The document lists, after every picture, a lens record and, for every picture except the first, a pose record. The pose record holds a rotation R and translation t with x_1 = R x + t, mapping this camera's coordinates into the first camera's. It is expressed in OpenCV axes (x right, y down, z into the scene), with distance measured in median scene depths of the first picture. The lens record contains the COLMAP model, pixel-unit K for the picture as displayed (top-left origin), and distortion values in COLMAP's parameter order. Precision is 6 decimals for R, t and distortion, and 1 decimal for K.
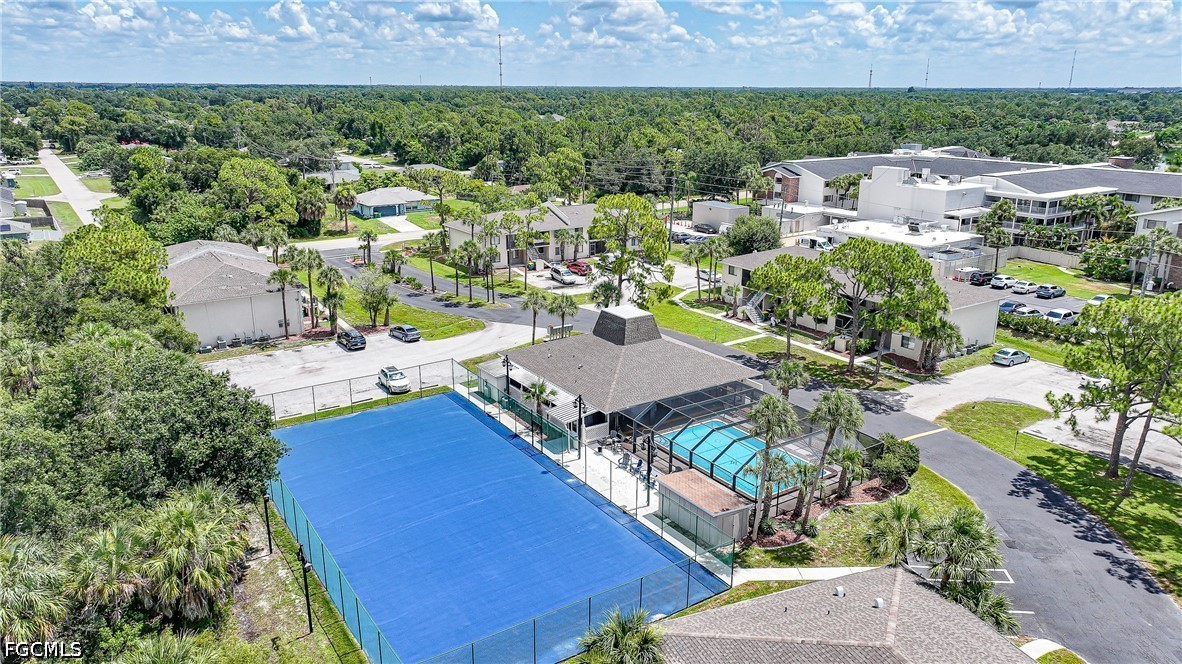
lens RADIAL K [[826.5, 0, 597.3], [0, 826.5, 334.9], [0, 0, 1]] dist [0.000146, 0.017928]
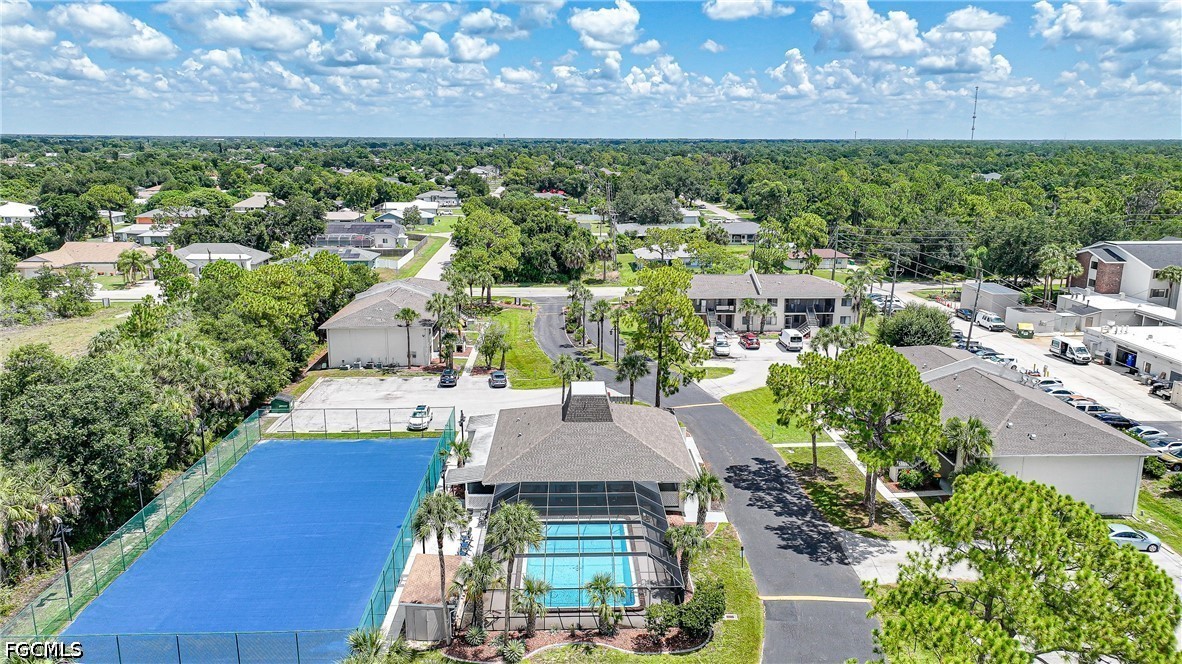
lens RADIAL K [[826.5, 0, 597.3], [0, 826.5, 334.9], [0, 0, 1]] dist [0.000146, 0.017928]
pose [[0.848973, 0.120777, -0.514450, 0.444661], [-0.152057, 0.988190, -0.018936, -0.060981], [0.506087, 0.094302, 0.857312, 0.143388]]
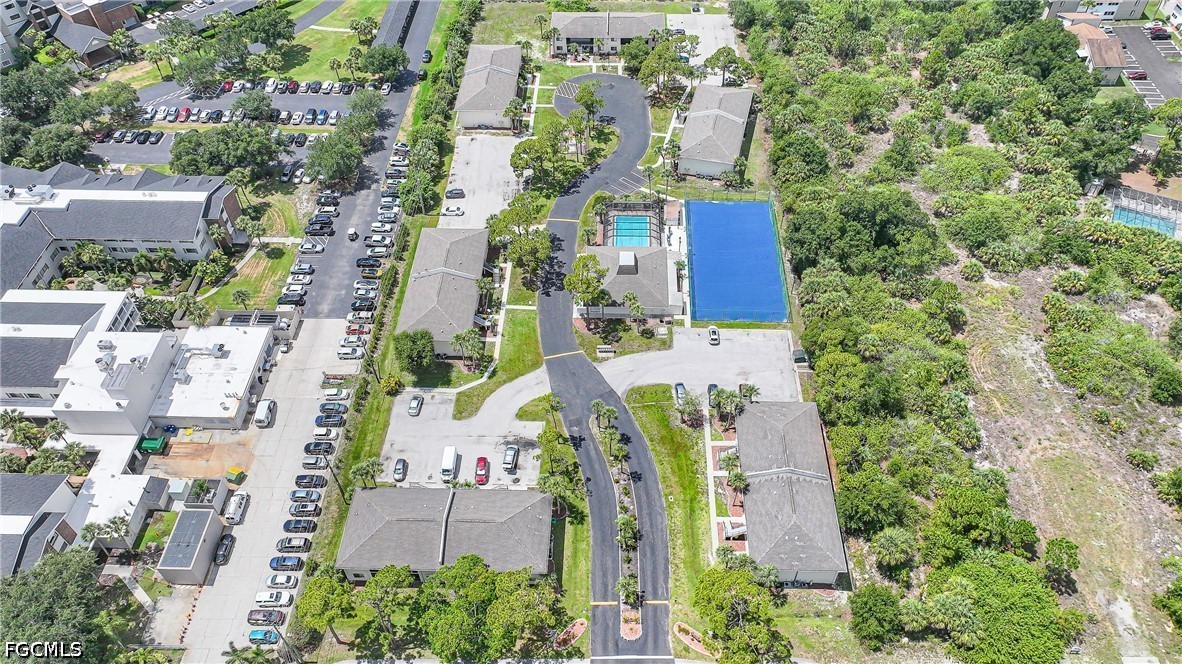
lens RADIAL K [[845.9, 0, 599.1], [0, 845.9, 331.5], [0, 0, 1]] dist [0.008618, 0.008798]
pose [[-0.813865, -0.426783, 0.394310, -0.739001], [0.171749, 0.471596, 0.864928, -1.600544], [-0.555091, 0.771656, -0.310516, 1.585287]]
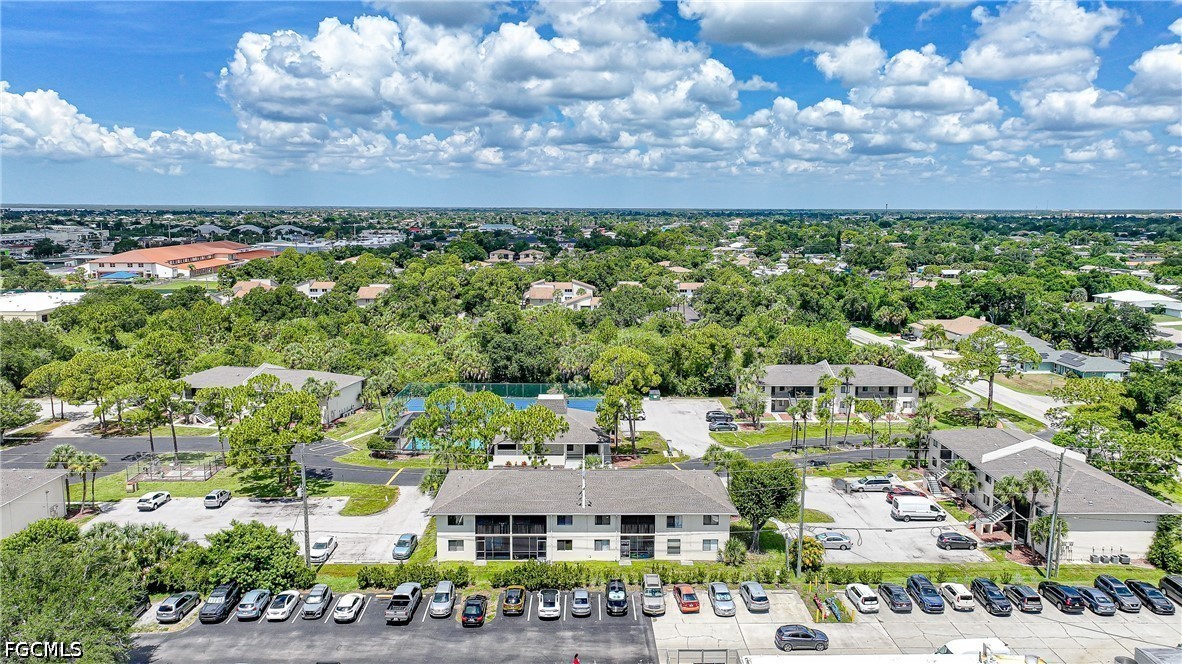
lens RADIAL K [[826.5, 0, 597.3], [0, 826.5, 334.9], [0, 0, 1]] dist [0.000146, 0.017928]
pose [[-0.545280, 0.120590, -0.829535, 1.155337], [-0.247907, 0.922132, 0.297008, -0.564881], [0.800757, 0.367600, -0.472925, 1.531592]]
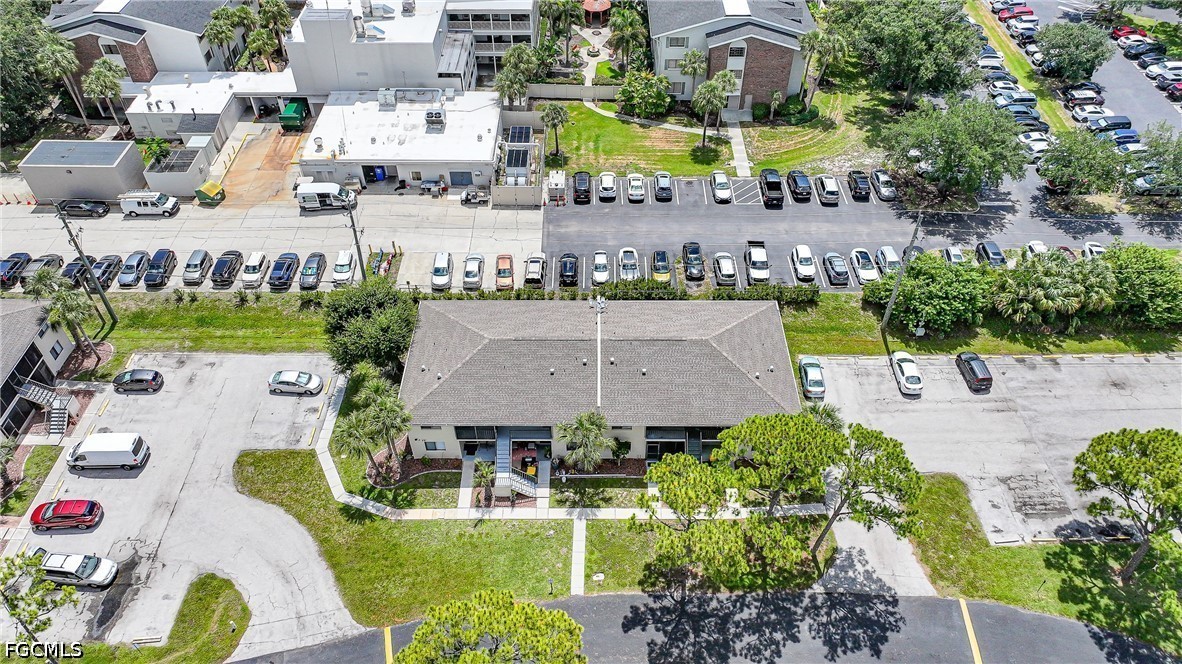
lens RADIAL K [[826.5, 0, 597.3], [0, 826.5, 334.9], [0, 0, 1]] dist [0.000146, 0.017928]
pose [[0.557828, -0.585133, 0.588599, -0.104703], [0.238799, 0.792358, 0.561377, -0.527951], [-0.794861, -0.172595, 0.581728, 0.659107]]
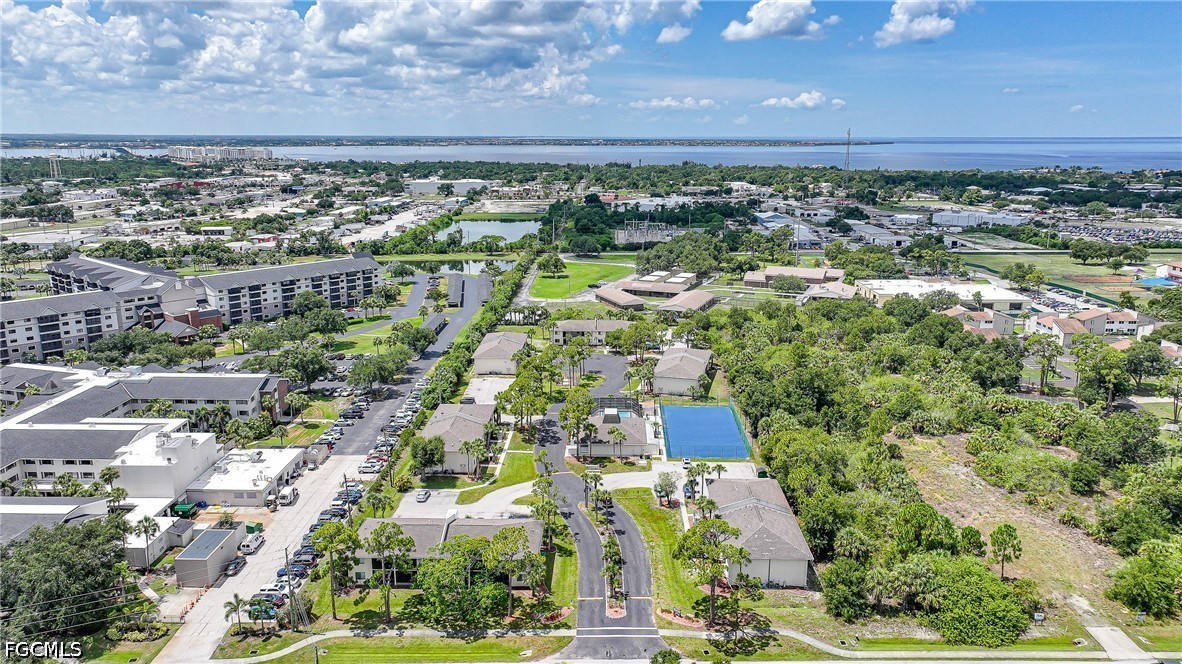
lens RADIAL K [[820.6, 0, 597.9], [0, 820.6, 353.4], [0, 0, 1]] dist [0.004652, 0.021525]
pose [[-0.818251, -0.153563, 0.553971, -1.136545], [0.160532, 0.864284, 0.476699, -1.213074], [-0.551992, 0.478990, -0.682549, 2.280330]]
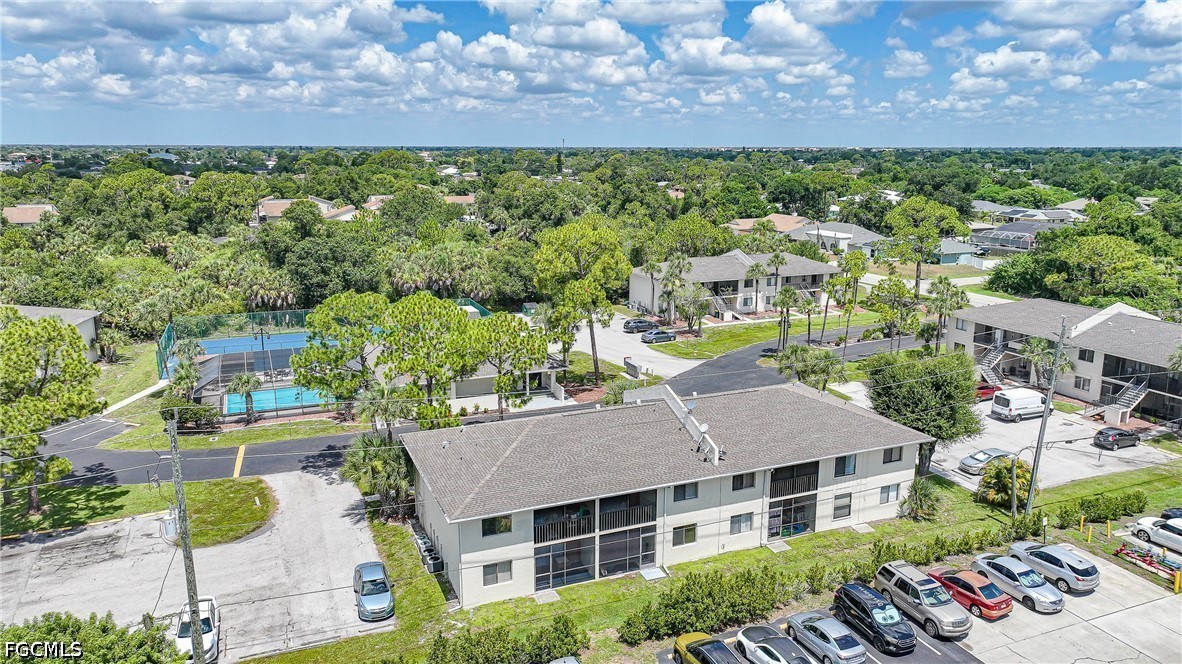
lens RADIAL K [[826.5, 0, 597.3], [0, 826.5, 334.9], [0, 0, 1]] dist [0.000146, 0.017928]
pose [[-0.190485, 0.212645, -0.958383, 0.908383], [-0.285456, 0.922076, 0.261326, -0.289220], [0.939271, 0.323354, -0.114941, 1.101686]]
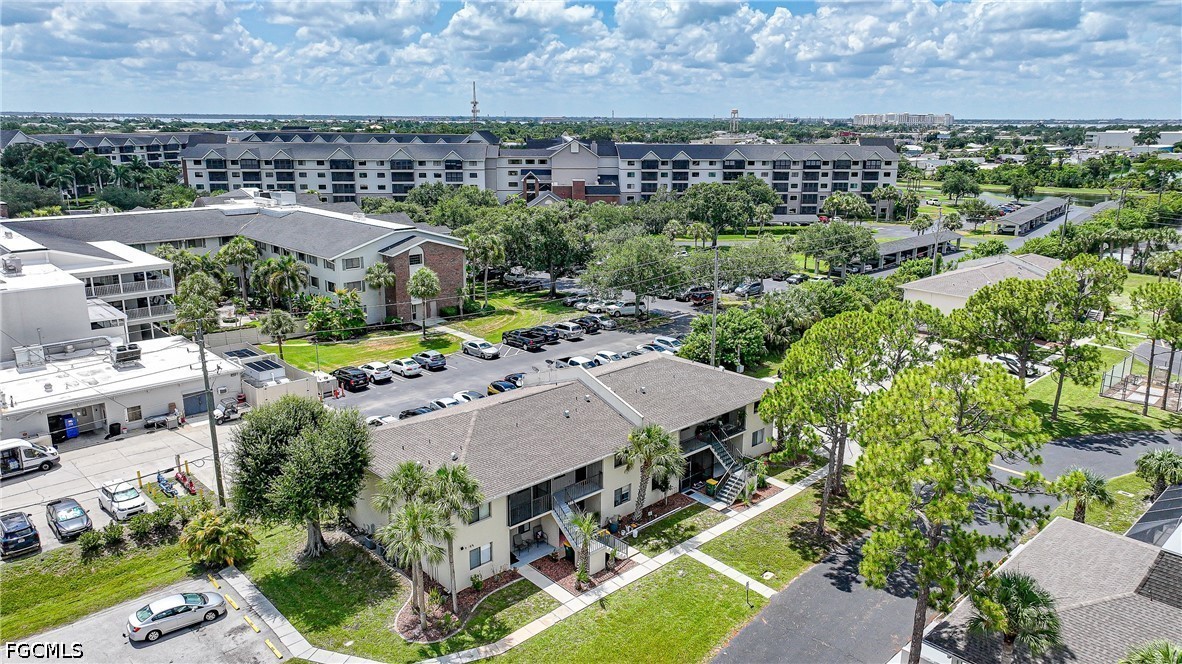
lens RADIAL K [[820.6, 0, 597.9], [0, 820.6, 353.4], [0, 0, 1]] dist [0.004652, 0.021525]
pose [[-0.169173, -0.275897, 0.946183, -0.276073], [0.278527, 0.907504, 0.314418, -0.323110], [-0.945412, 0.316728, -0.076680, 1.123216]]
